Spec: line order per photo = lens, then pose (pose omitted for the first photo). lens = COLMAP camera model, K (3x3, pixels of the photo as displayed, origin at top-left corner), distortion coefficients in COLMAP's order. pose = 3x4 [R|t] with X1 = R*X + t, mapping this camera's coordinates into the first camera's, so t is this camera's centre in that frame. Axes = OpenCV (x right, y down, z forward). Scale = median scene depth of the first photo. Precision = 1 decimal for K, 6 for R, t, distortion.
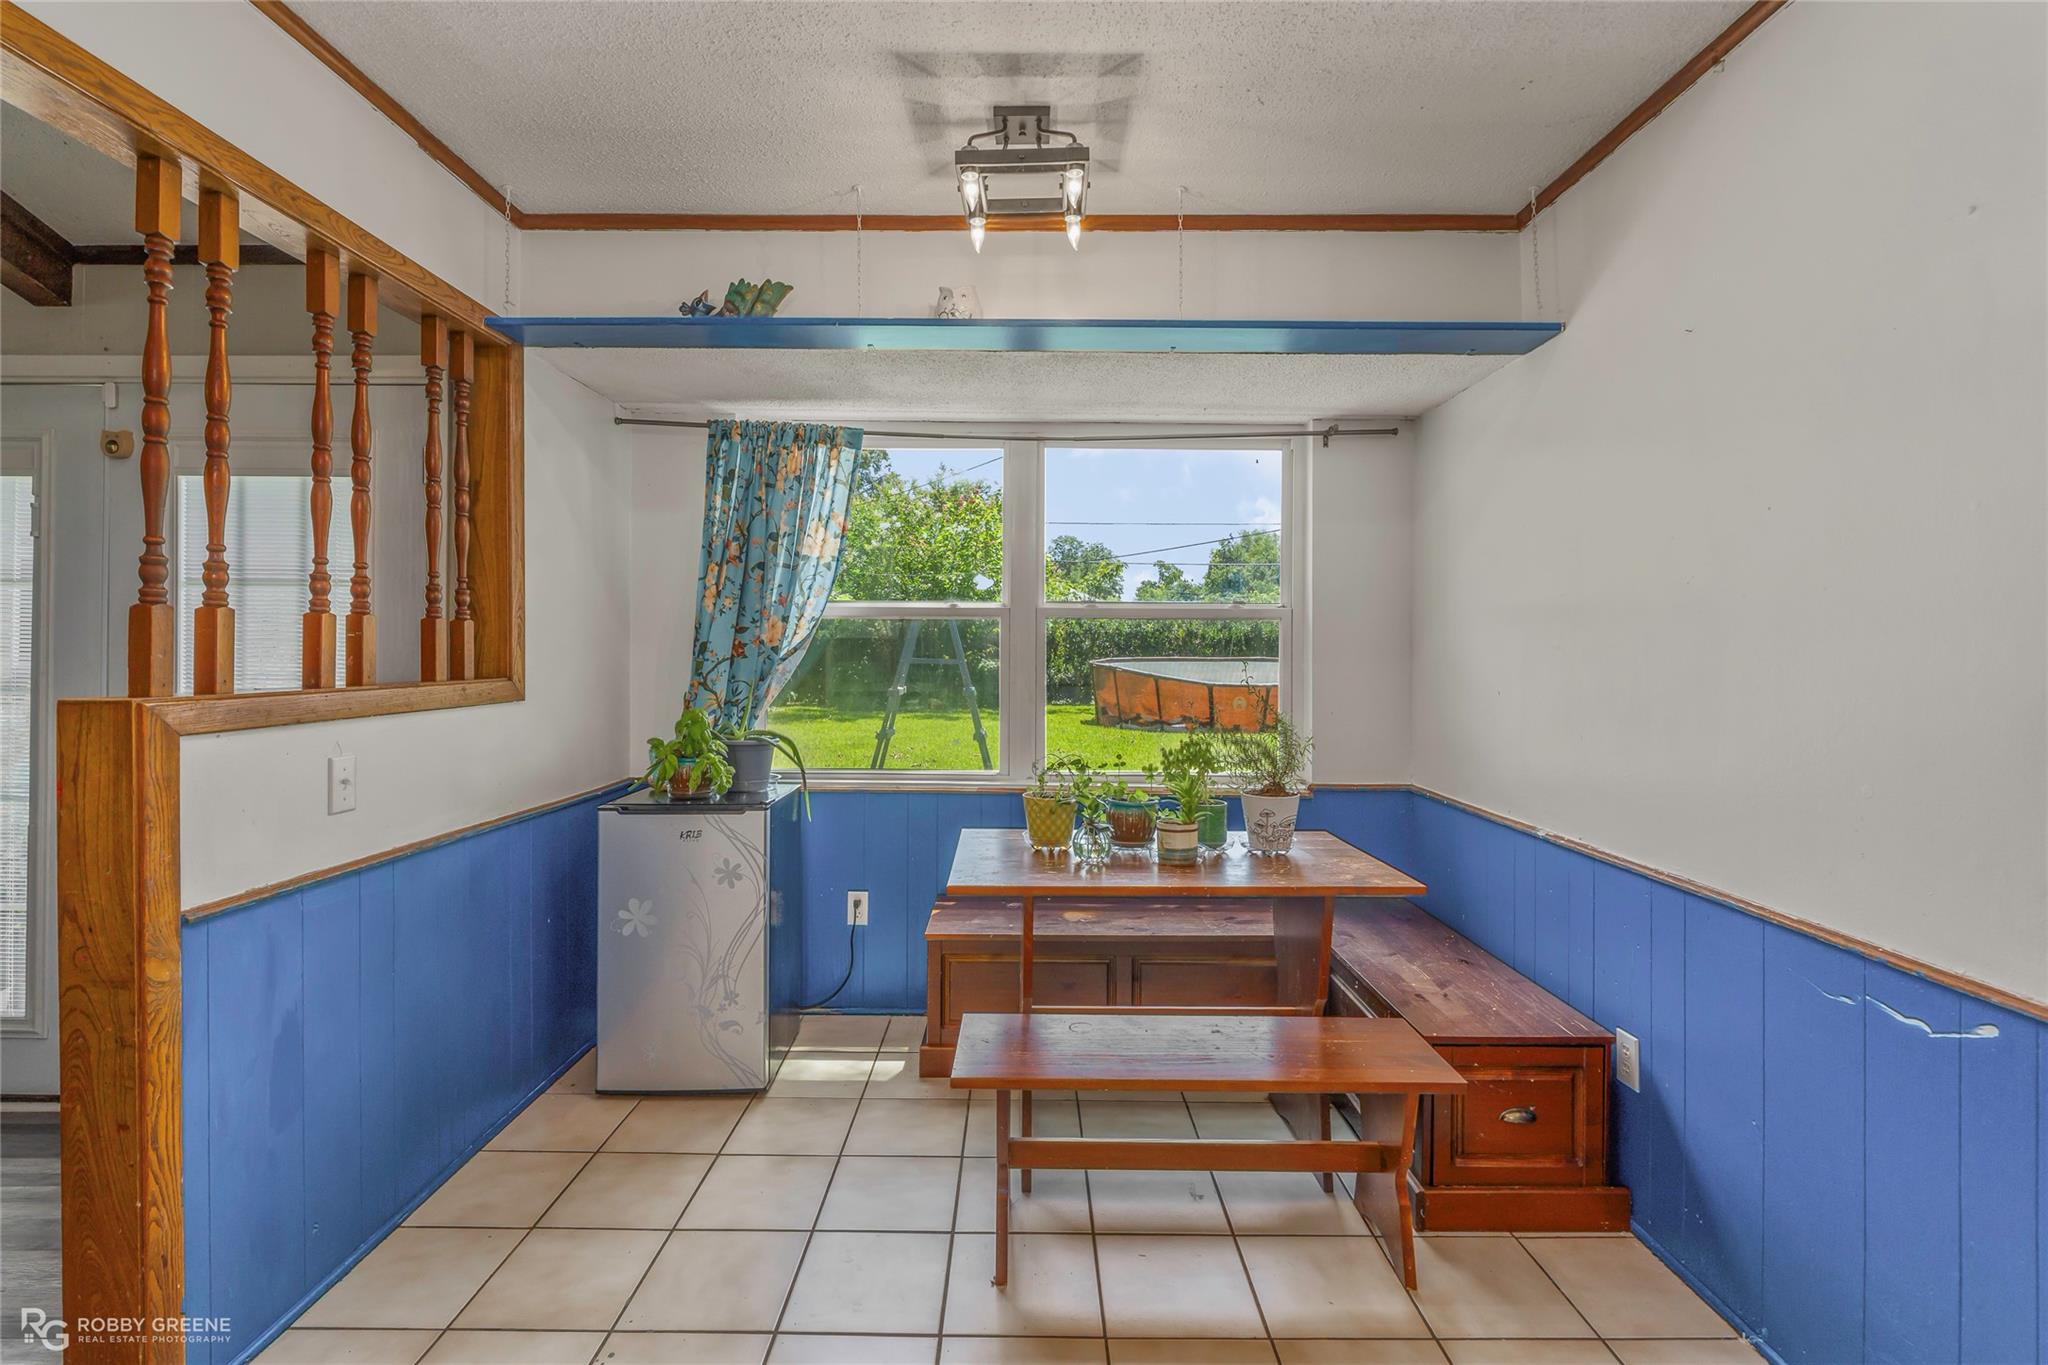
lens RADIAL K [[920.3, 0, 1019.4], [0, 920.3, 649.3], [0, 0, 1]] dist [-0.000776, 0.000152]
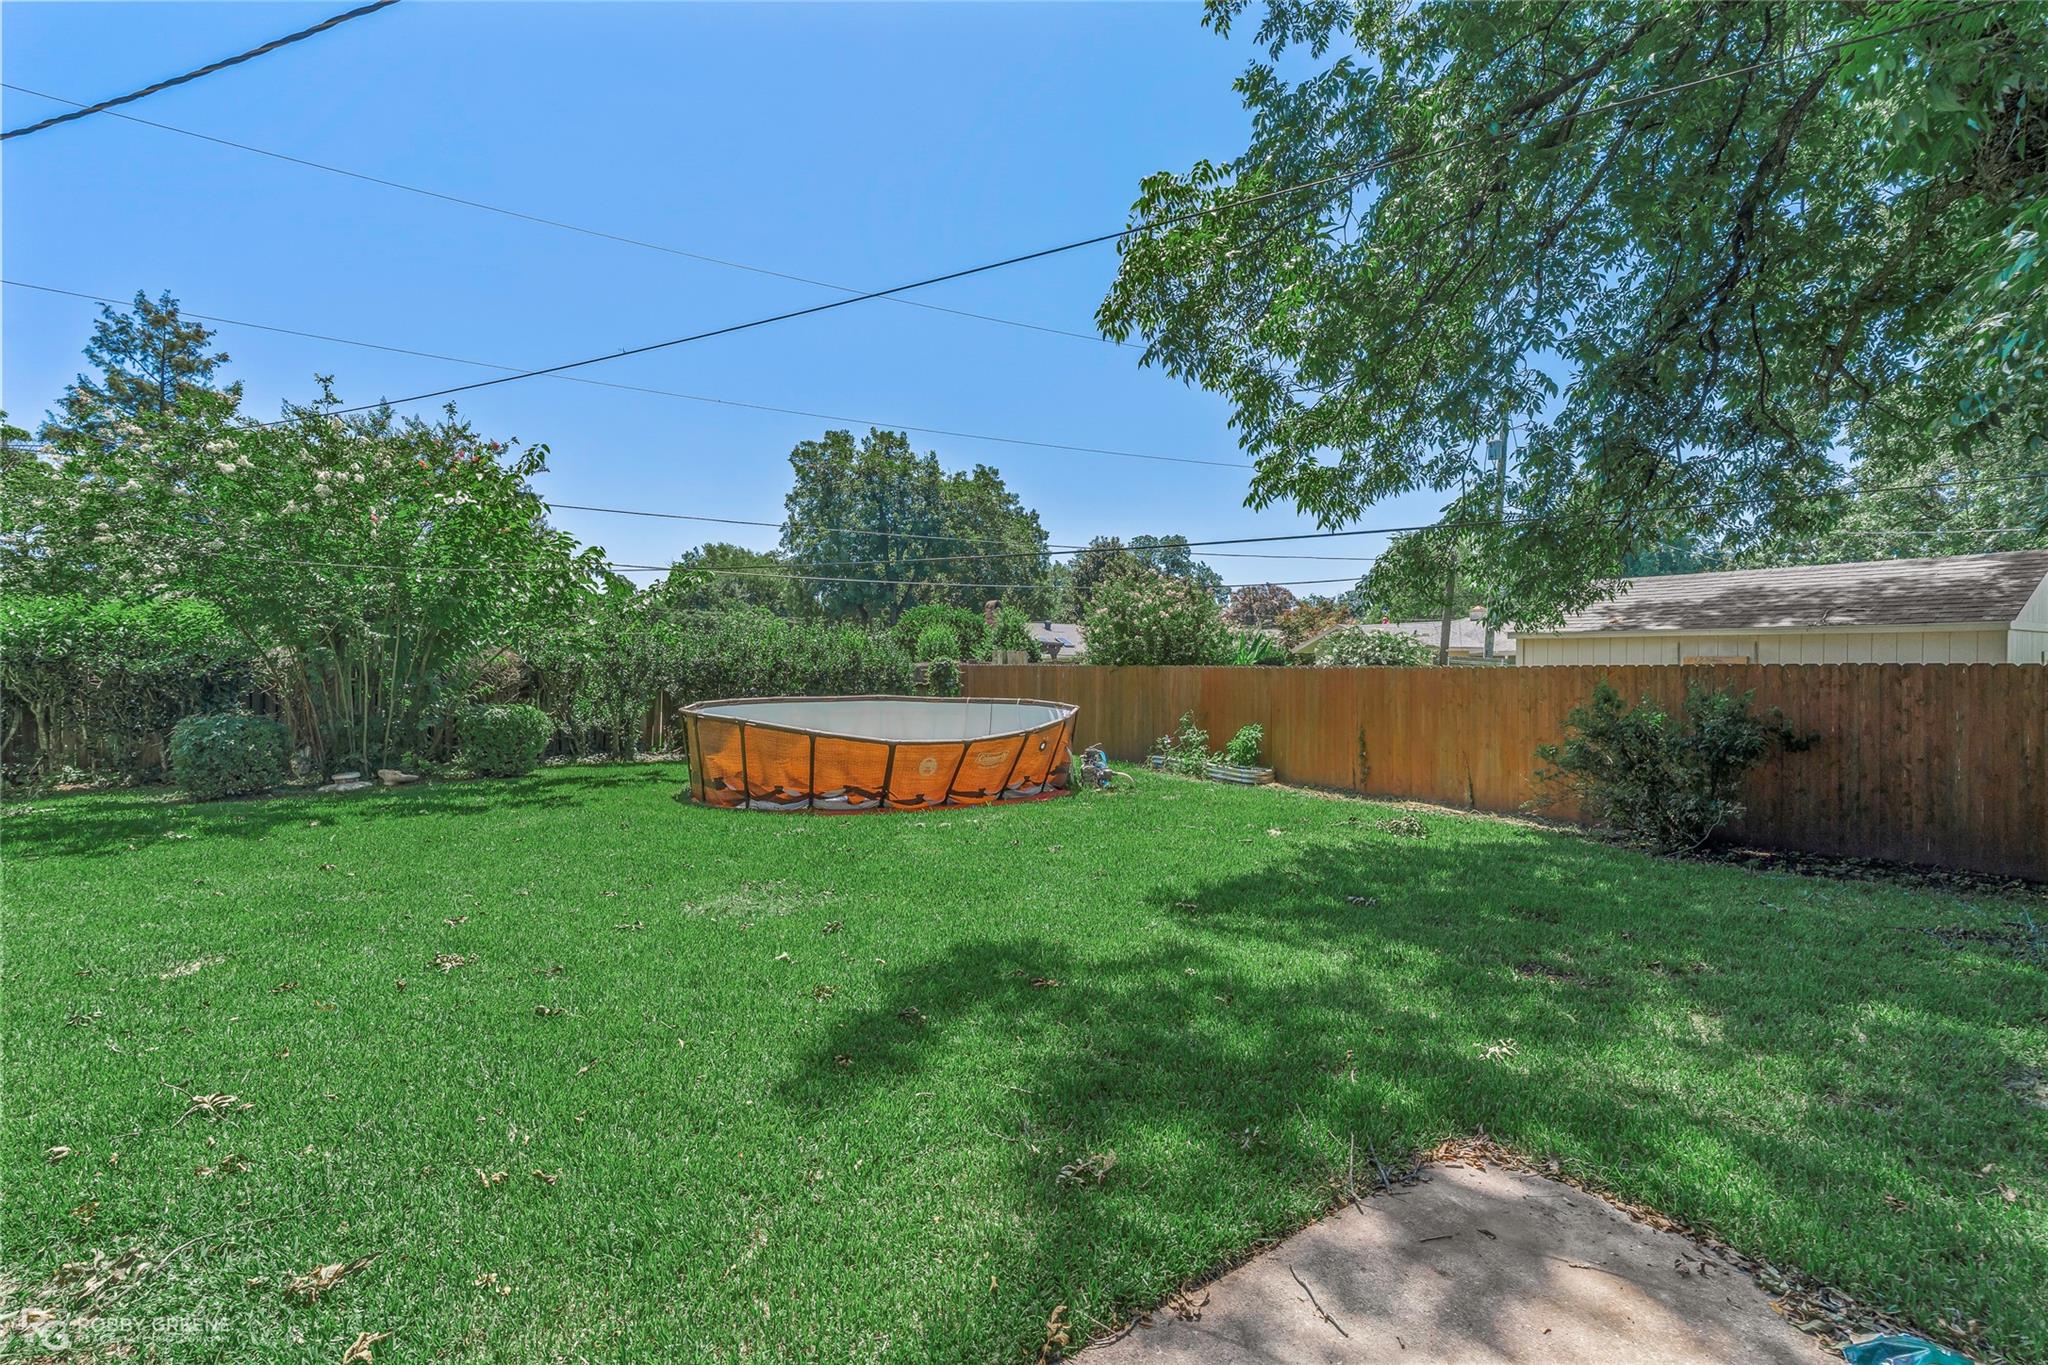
lens RADIAL K [[935.2, 0, 1022.5], [0, 935.2, 664.9], [0, 0, 1]] dist [-0.010950, 0.005952]
pose [[0.832328, 0.003444, 0.554273, -0.511727], [-0.000563, 0.999985, -0.005368, -0.083771], [-0.554284, 0.004156, 0.832317, 1.485494]]
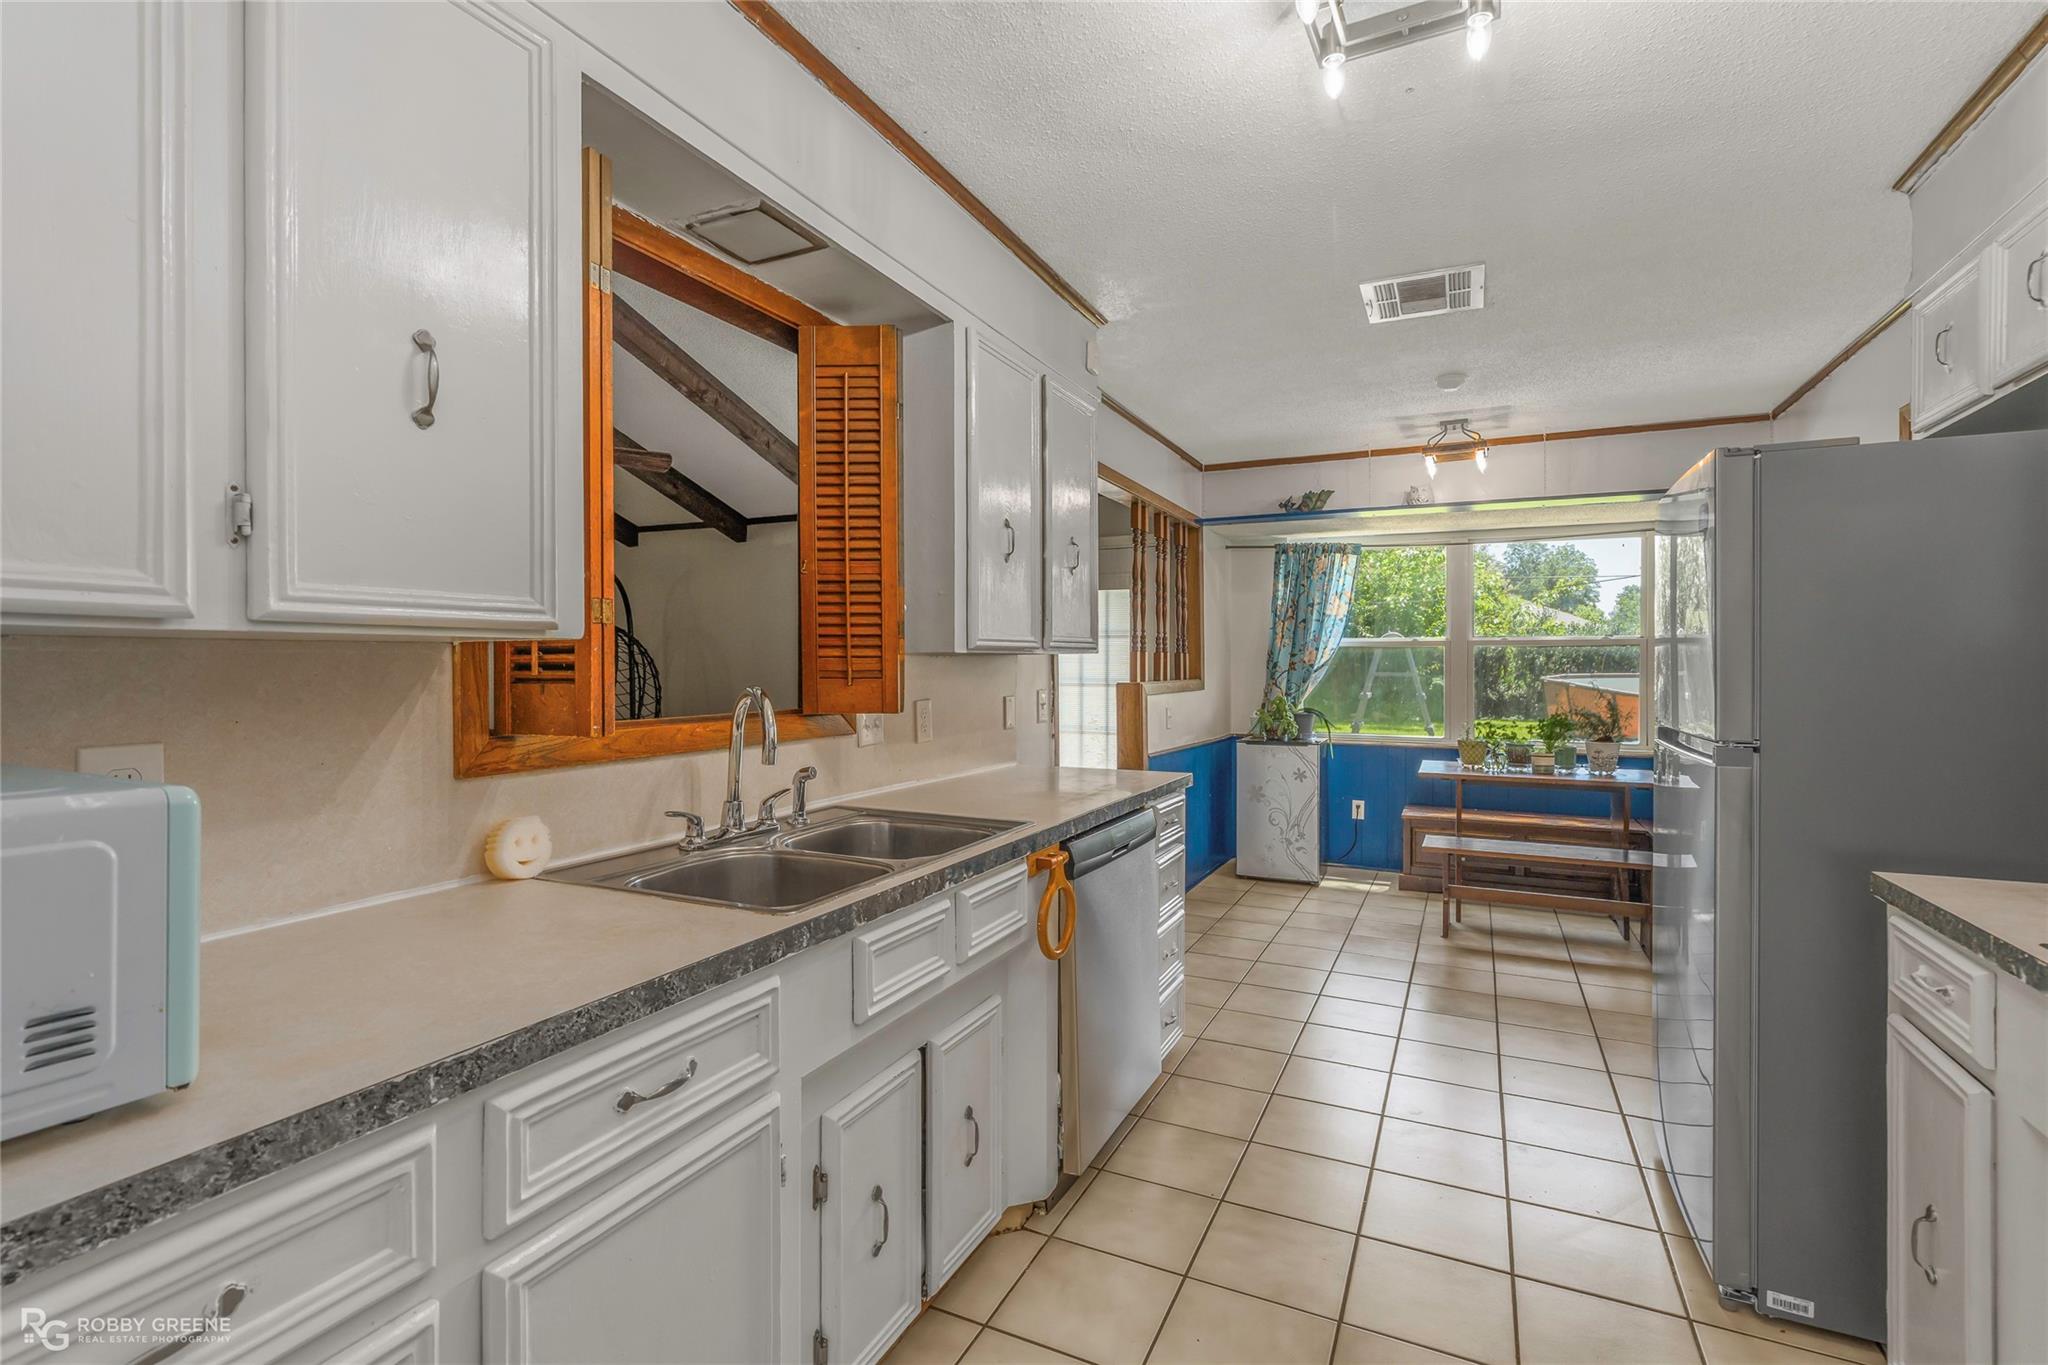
lens RADIAL K [[935.2, 0, 1022.5], [0, 935.2, 664.9], [0, 0, 1]] dist [-0.010950, 0.005952]
pose [[0.901748, -0.003687, -0.432247, 0.022108], [0.002833, 0.999993, -0.002620, 0.001825], [0.432253, 0.001138, 0.901751, -0.950001]]
